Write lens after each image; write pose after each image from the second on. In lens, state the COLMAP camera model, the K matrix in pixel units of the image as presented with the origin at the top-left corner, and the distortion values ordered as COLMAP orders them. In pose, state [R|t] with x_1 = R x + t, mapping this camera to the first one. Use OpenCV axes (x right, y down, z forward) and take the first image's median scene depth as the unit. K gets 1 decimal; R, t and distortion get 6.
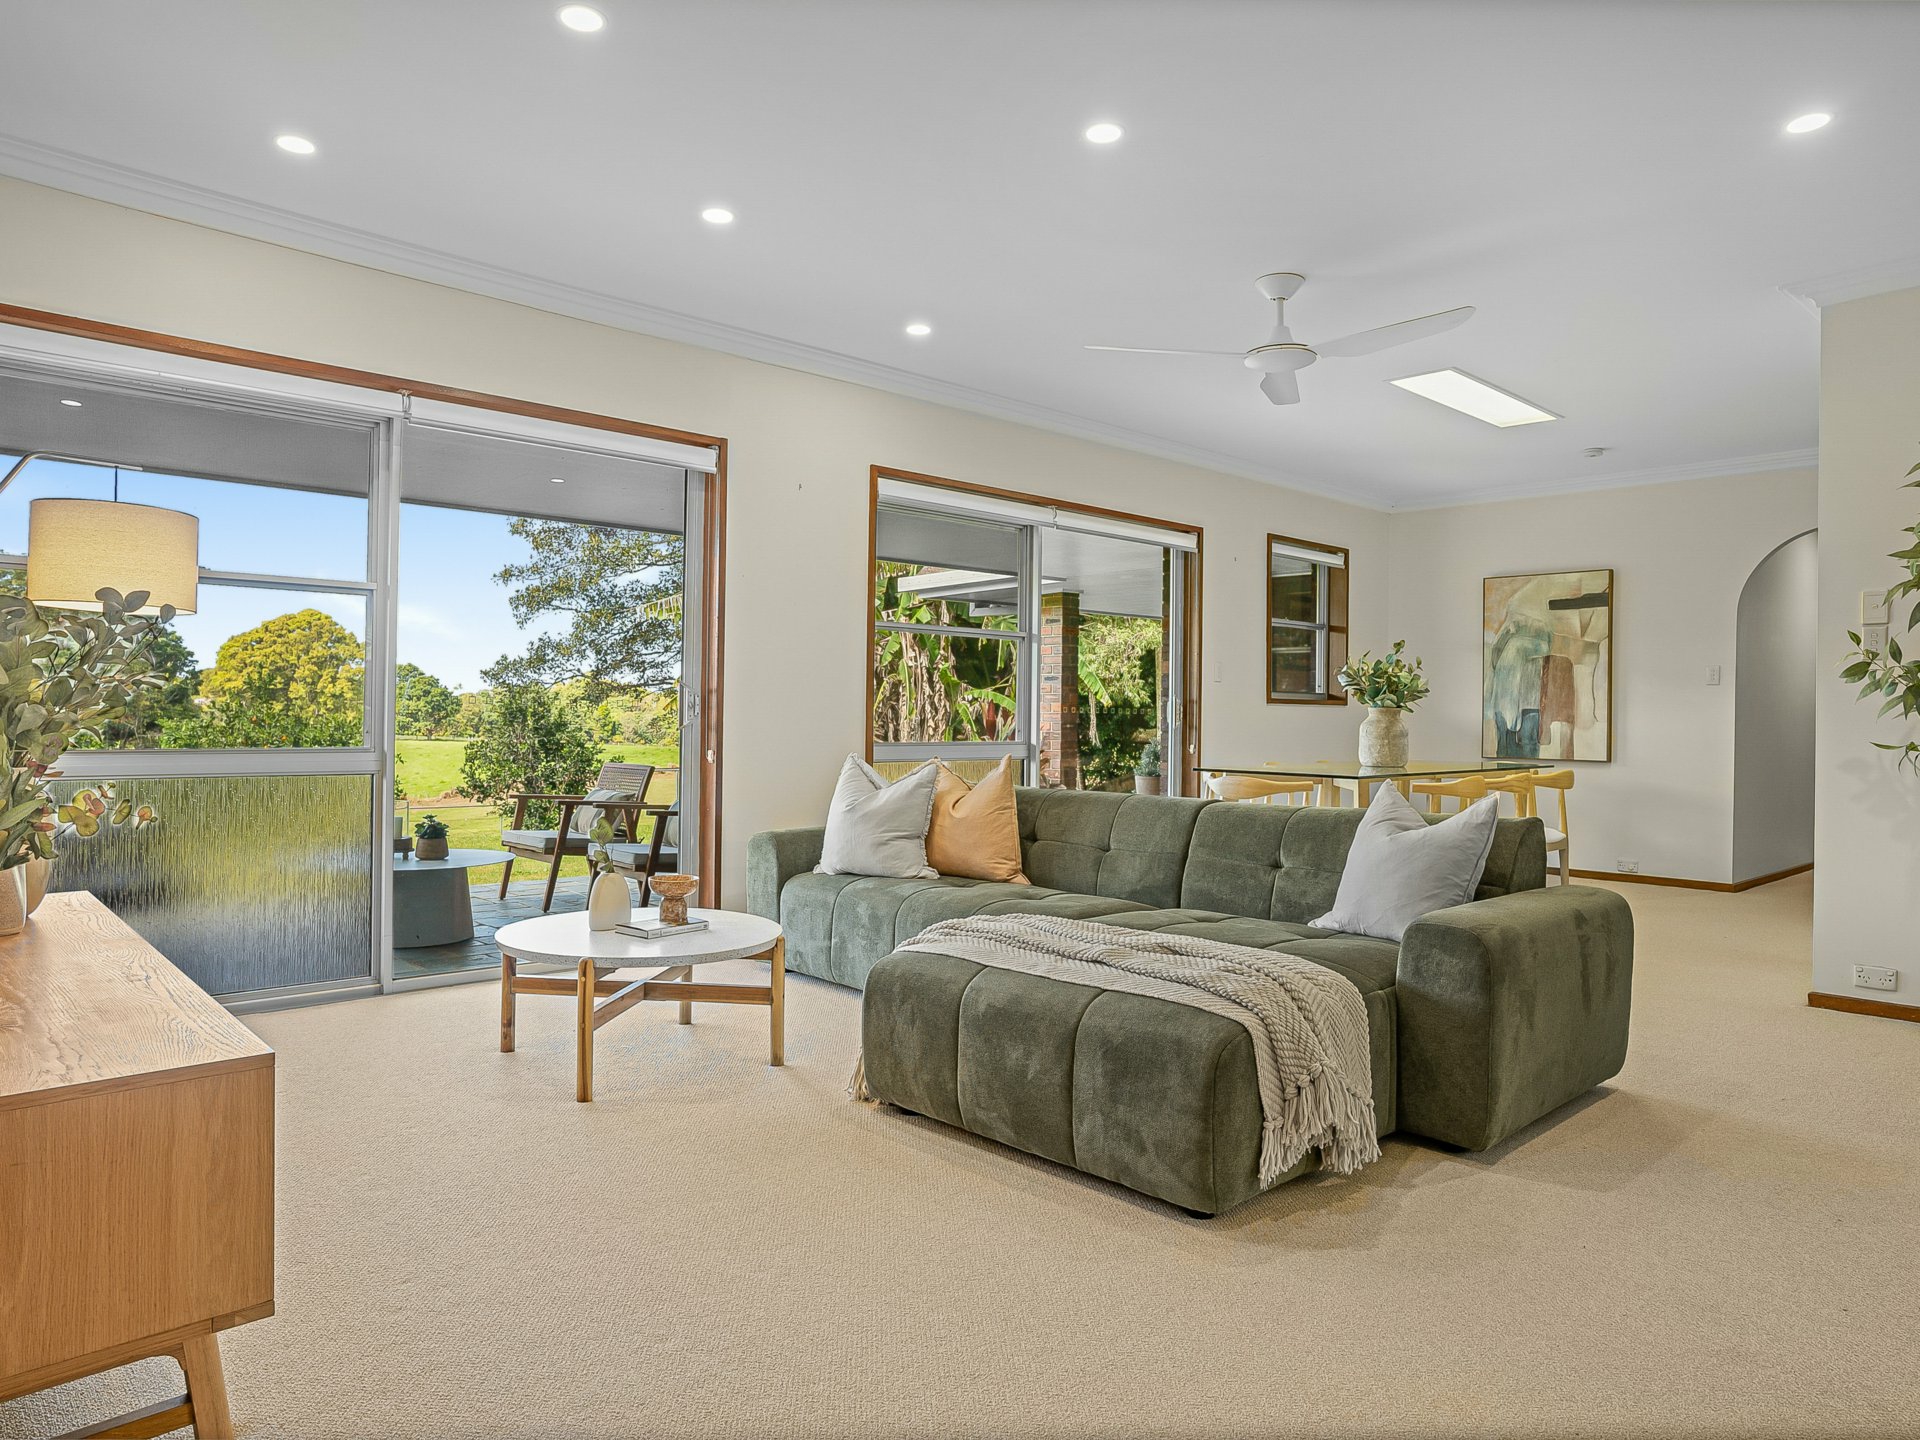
lens RADIAL K [[1208.5, 0, 964.6], [0, 1208.5, 717.8], [0, 0, 1]] dist [-0.021990, 0.008443]
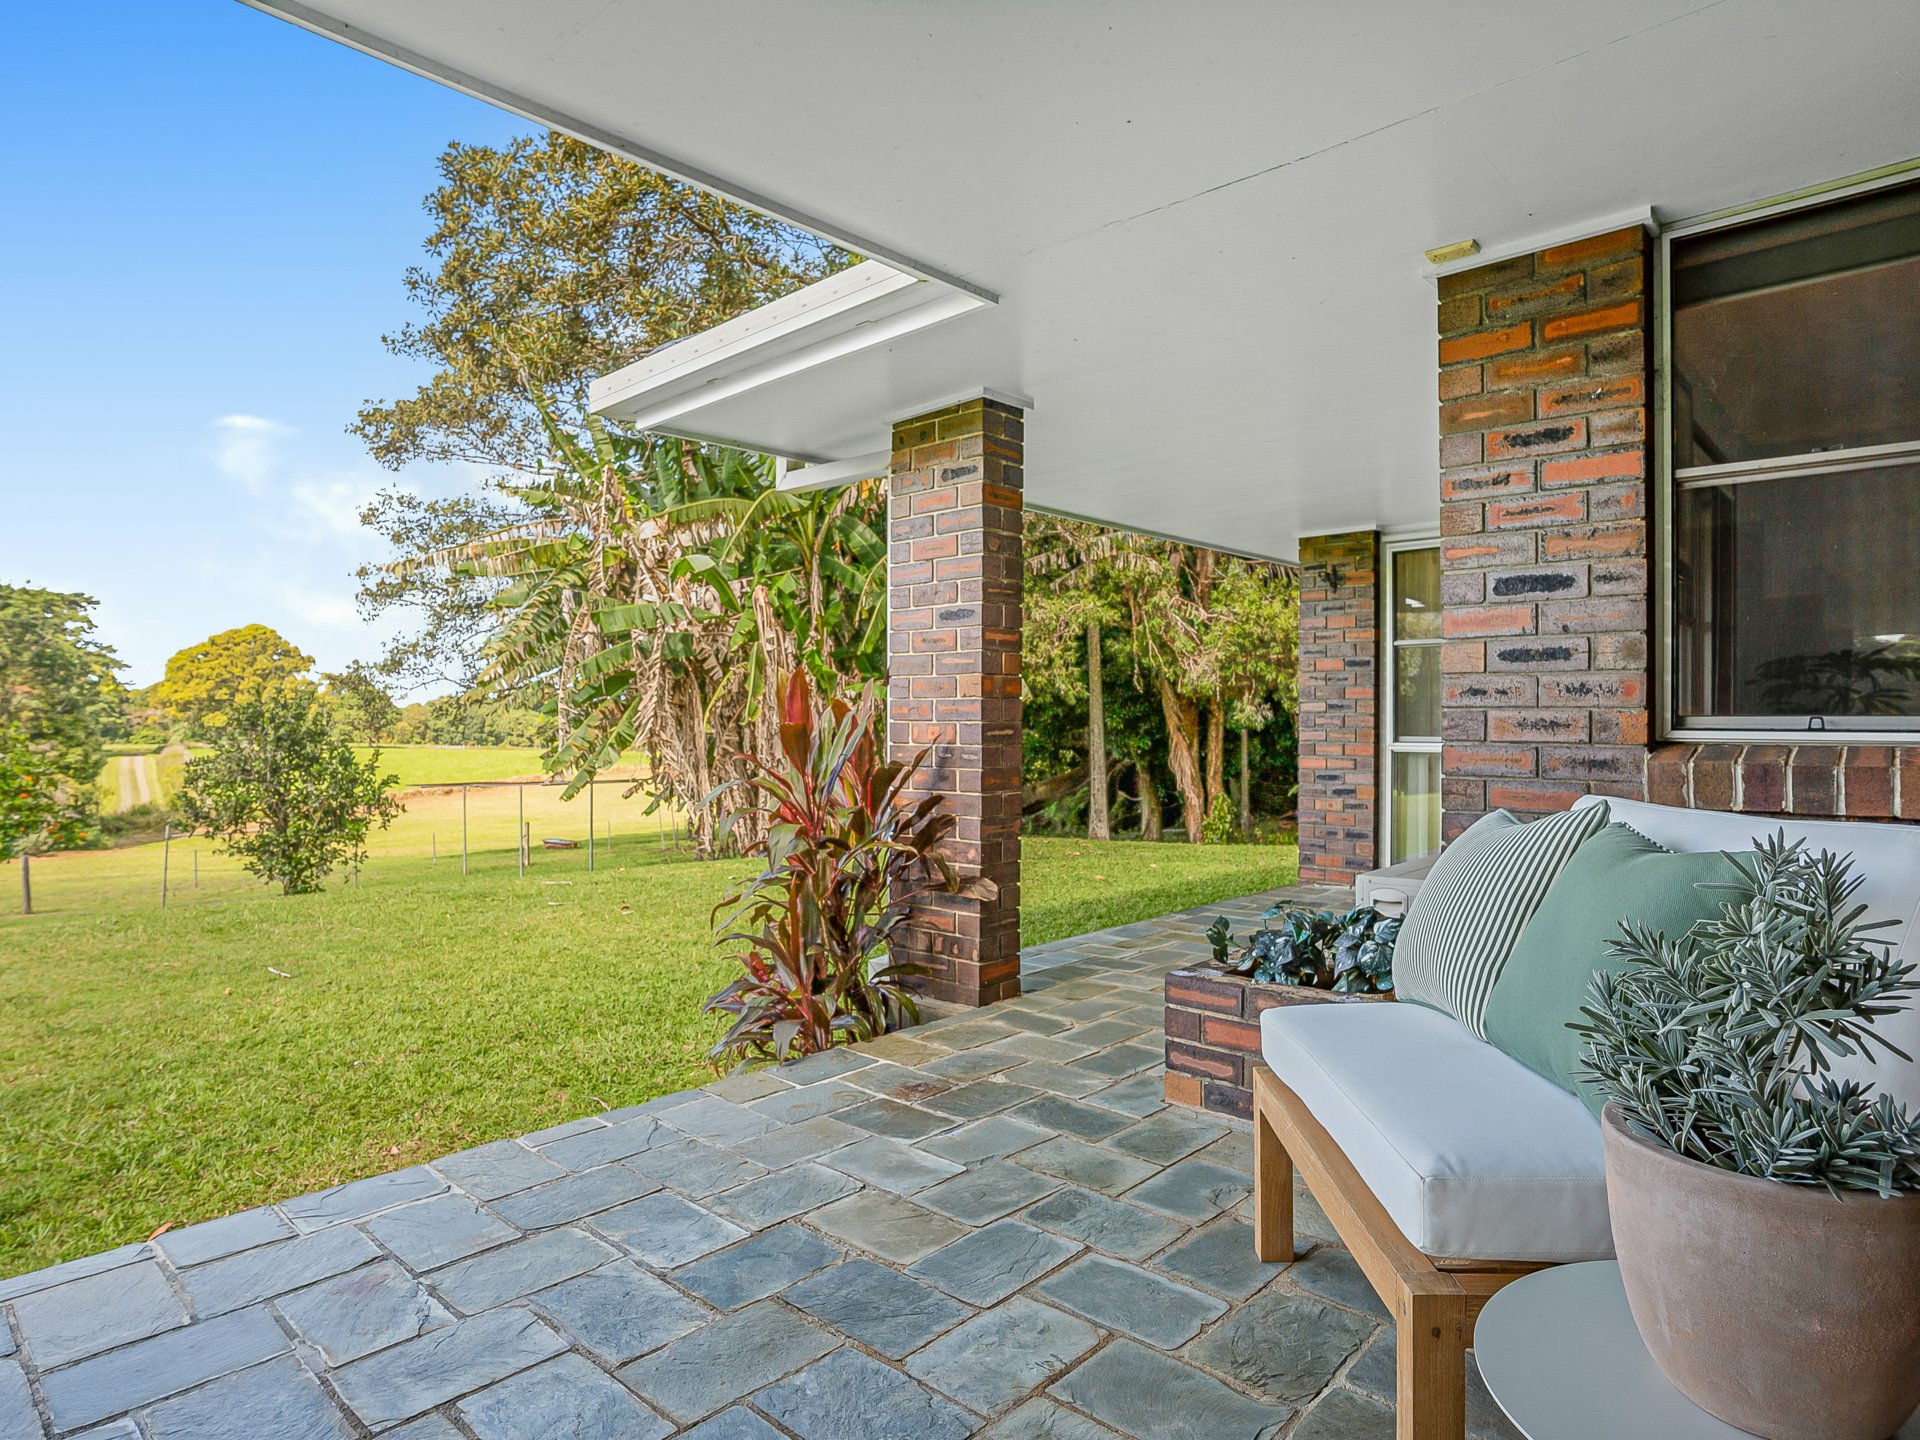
lens RADIAL K [[1100.5, 0, 954.6], [0, 1100.5, 722.2], [0, 0, 1]] dist [-0.009150, -0.000616]
pose [[0.997663, -0.008480, 0.067804, 0.022211], [0.008438, 0.999964, 0.000911, 0.001352], [-0.067810, -0.000337, 0.997698, 0.305888]]
